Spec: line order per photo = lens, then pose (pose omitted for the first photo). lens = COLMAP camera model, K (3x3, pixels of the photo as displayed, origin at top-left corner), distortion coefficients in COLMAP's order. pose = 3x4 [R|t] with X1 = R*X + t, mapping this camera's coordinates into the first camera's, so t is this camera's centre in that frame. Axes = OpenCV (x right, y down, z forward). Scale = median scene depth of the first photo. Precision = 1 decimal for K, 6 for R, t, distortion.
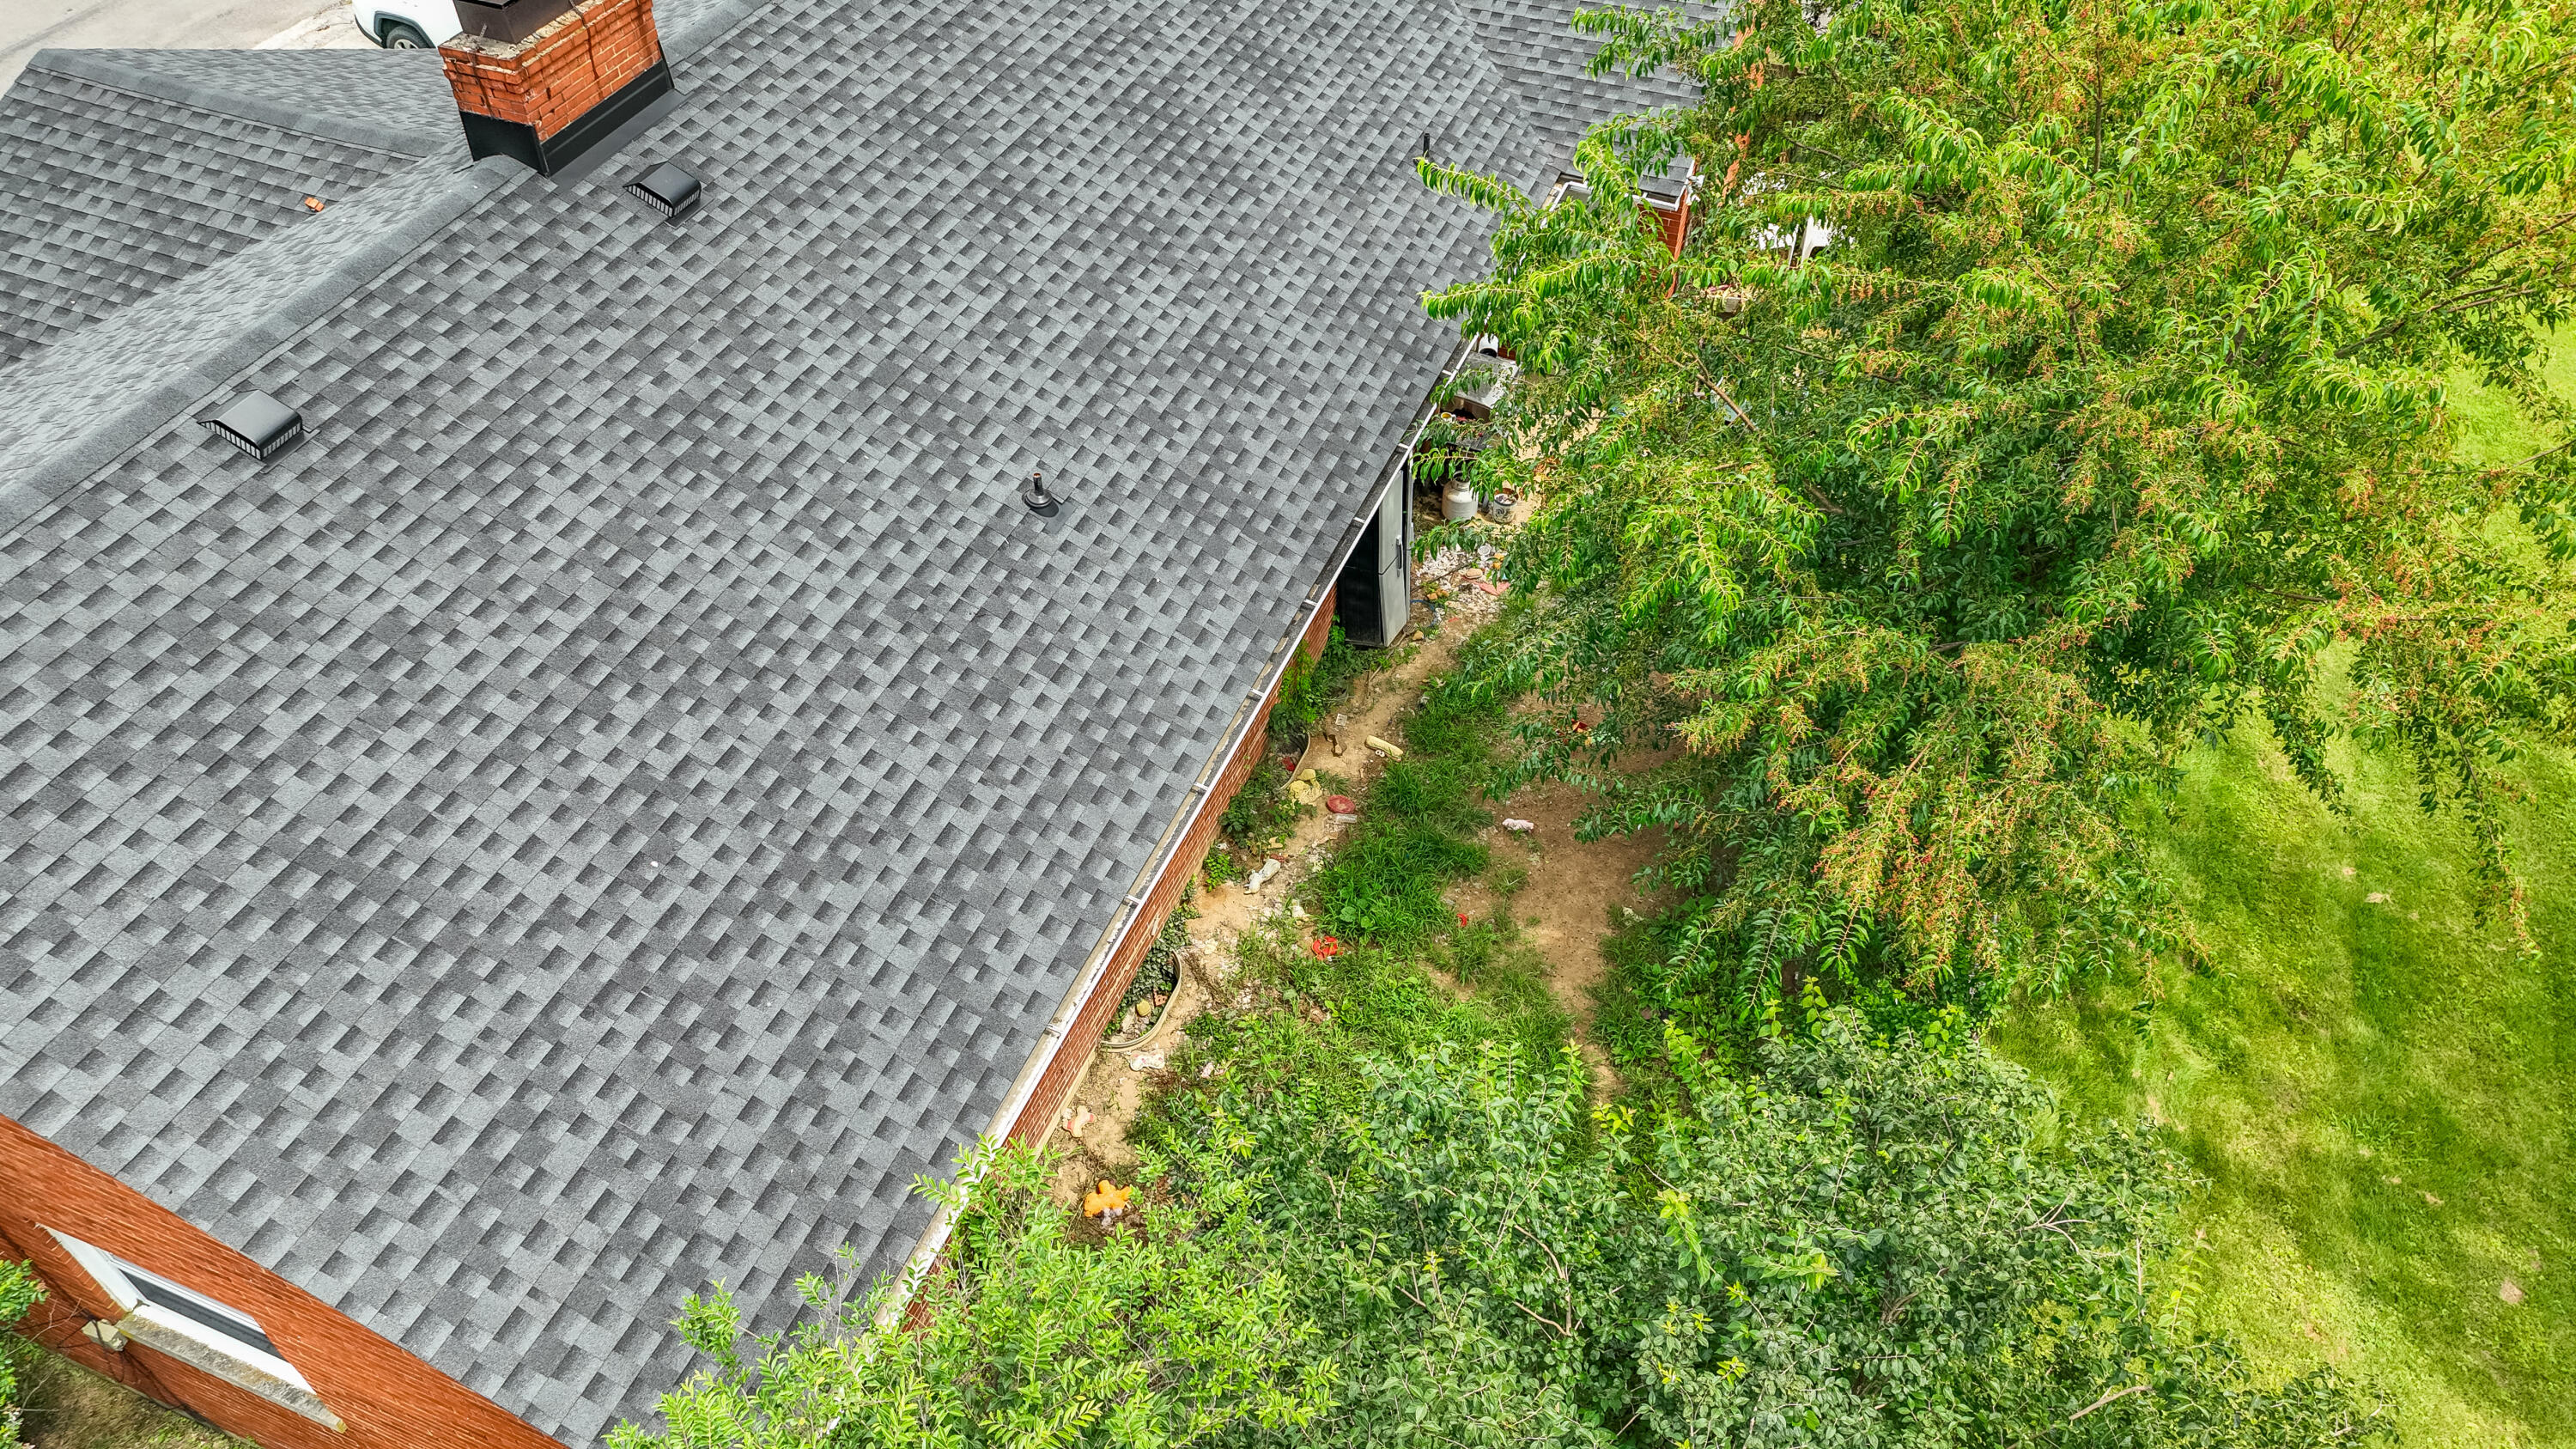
lens RADIAL K [[1818.6, 0, 1290.0], [0, 1818.6, 714.9], [0, 0, 1]] dist [0.005665, 0.009204]
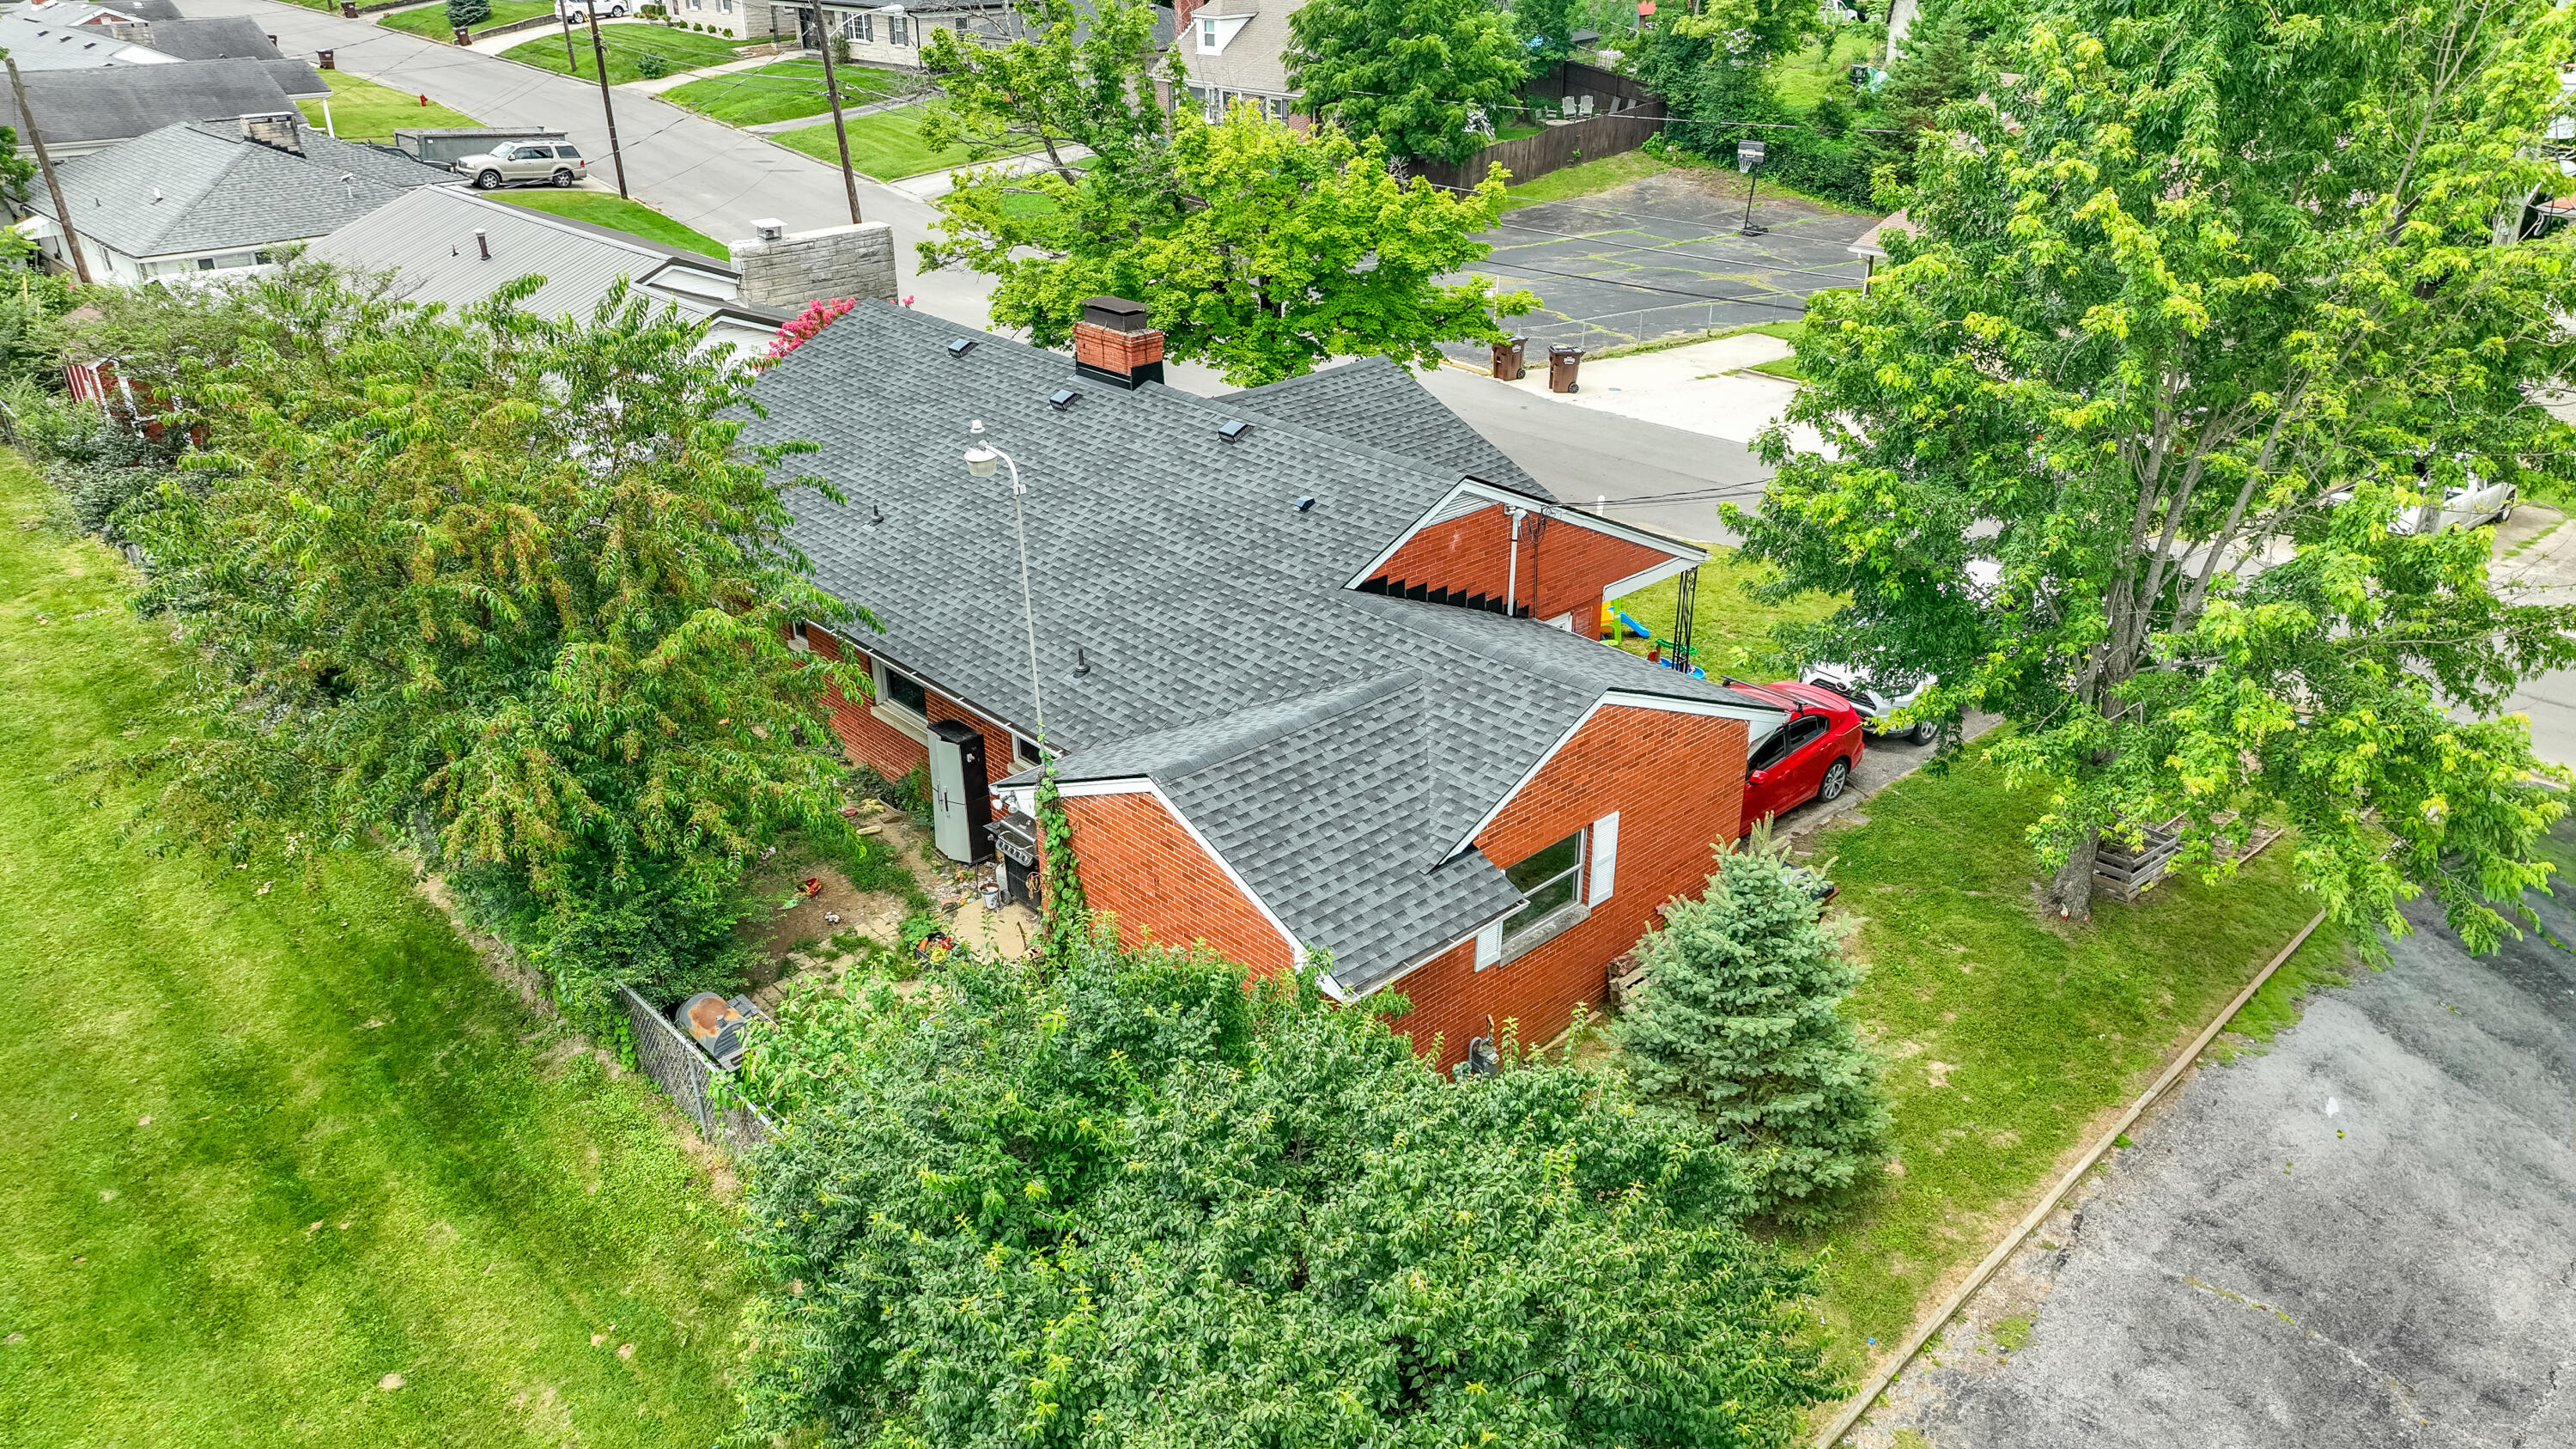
lens RADIAL K [[1818.6, 0, 1290.0], [0, 1818.6, 714.9], [0, 0, 1]] dist [0.005665, 0.009204]
pose [[-0.425335, 0.385441, -0.818856, 1.370663], [-0.633715, 0.519116, 0.573519, -1.399032], [0.646139, 0.762859, 0.023462, 1.293738]]
